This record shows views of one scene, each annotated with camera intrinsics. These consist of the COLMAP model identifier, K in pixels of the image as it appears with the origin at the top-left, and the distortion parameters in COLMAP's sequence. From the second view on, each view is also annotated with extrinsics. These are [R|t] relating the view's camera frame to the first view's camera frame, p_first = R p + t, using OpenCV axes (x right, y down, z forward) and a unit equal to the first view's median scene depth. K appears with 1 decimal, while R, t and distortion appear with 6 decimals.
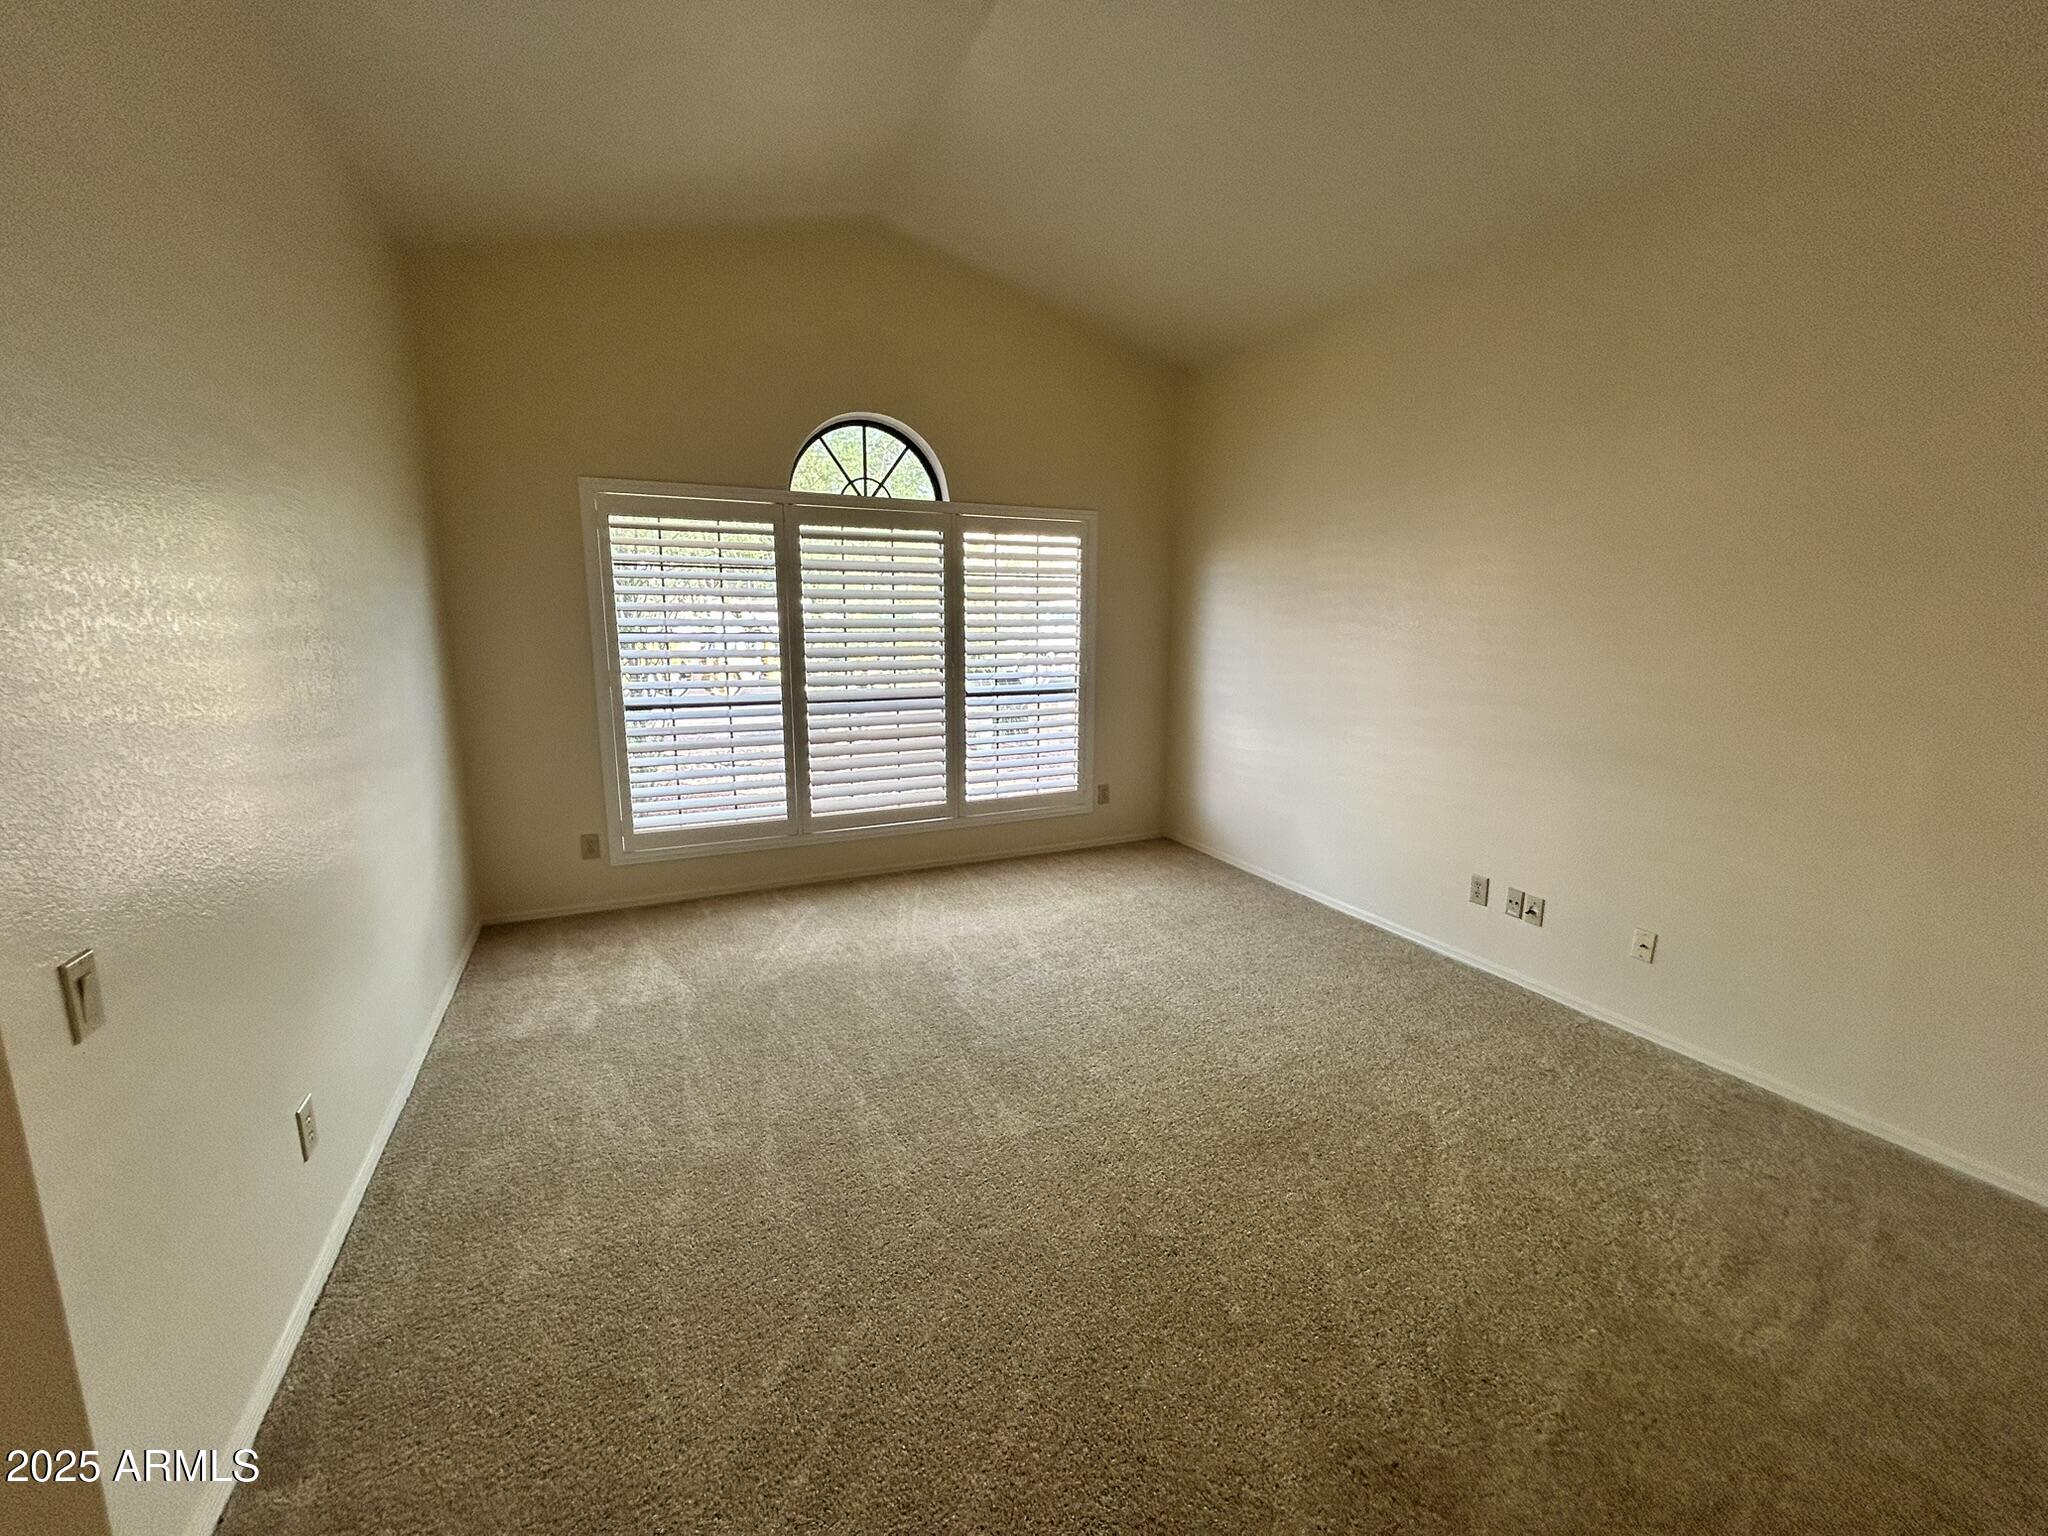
lens RADIAL K [[835.9, 0, 1022.7], [0, 835.9, 766.2], [0, 0, 1]] dist [0.002653, 0.000516]
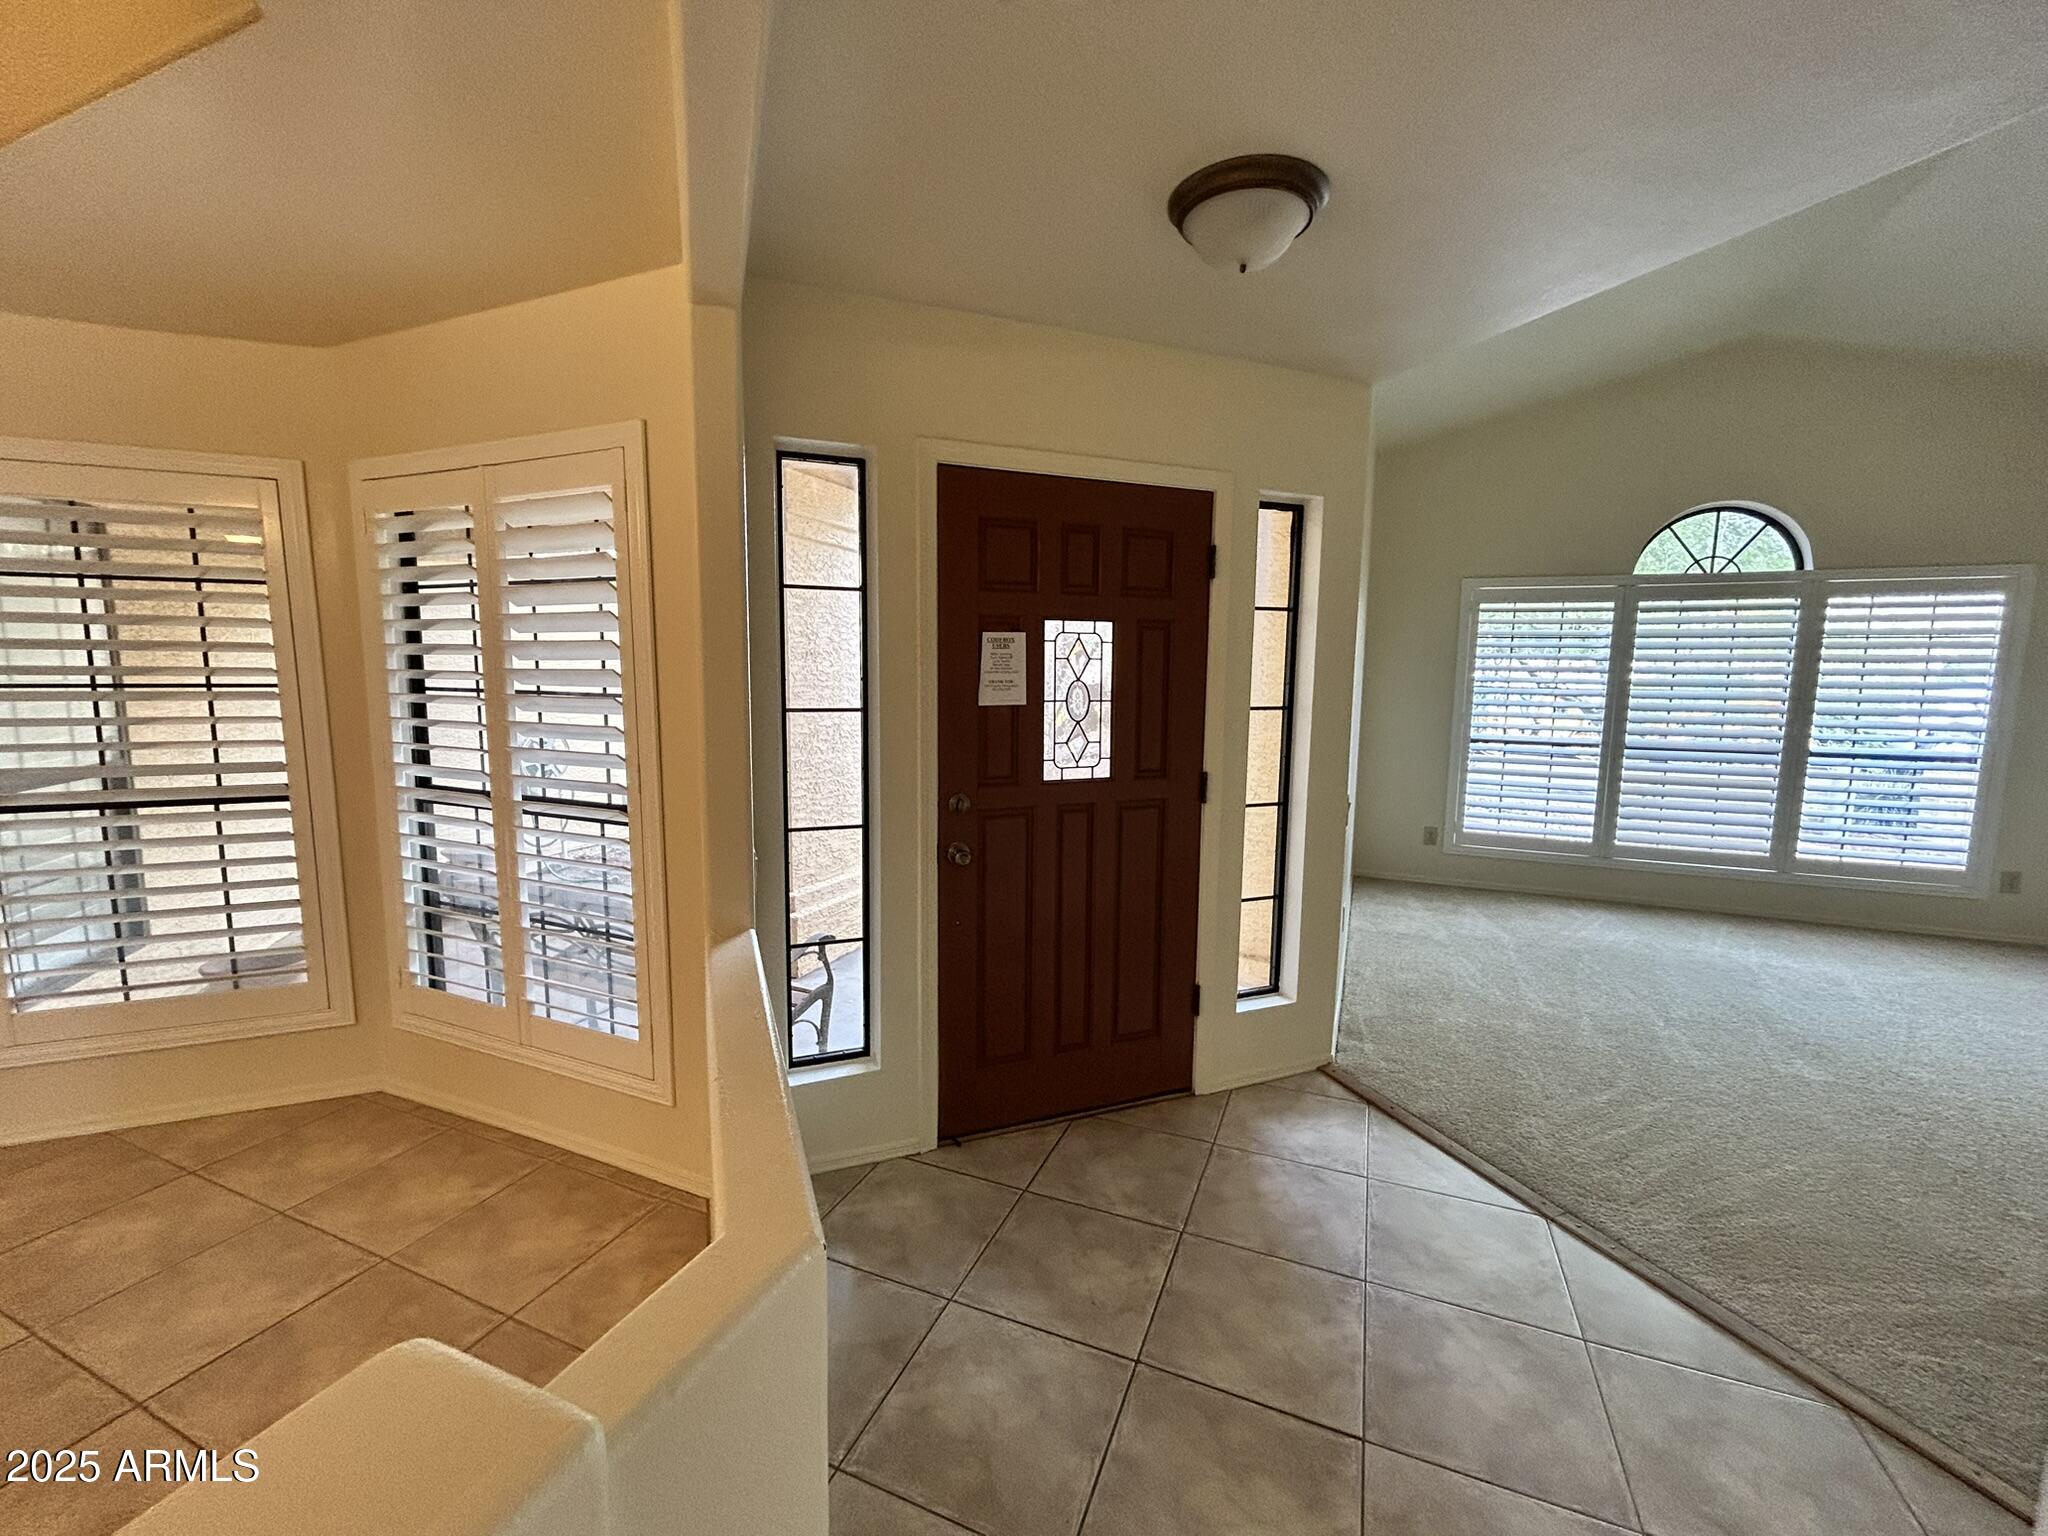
lens RADIAL K [[835.9, 0, 1022.7], [0, 835.9, 766.2], [0, 0, 1]] dist [0.002653, 0.000516]
pose [[0.672397, 0.090799, -0.734601, 0.043790], [-0.141422, 0.989924, -0.007089, 0.080157], [0.726555, 0.108655, 0.678463, -0.434988]]
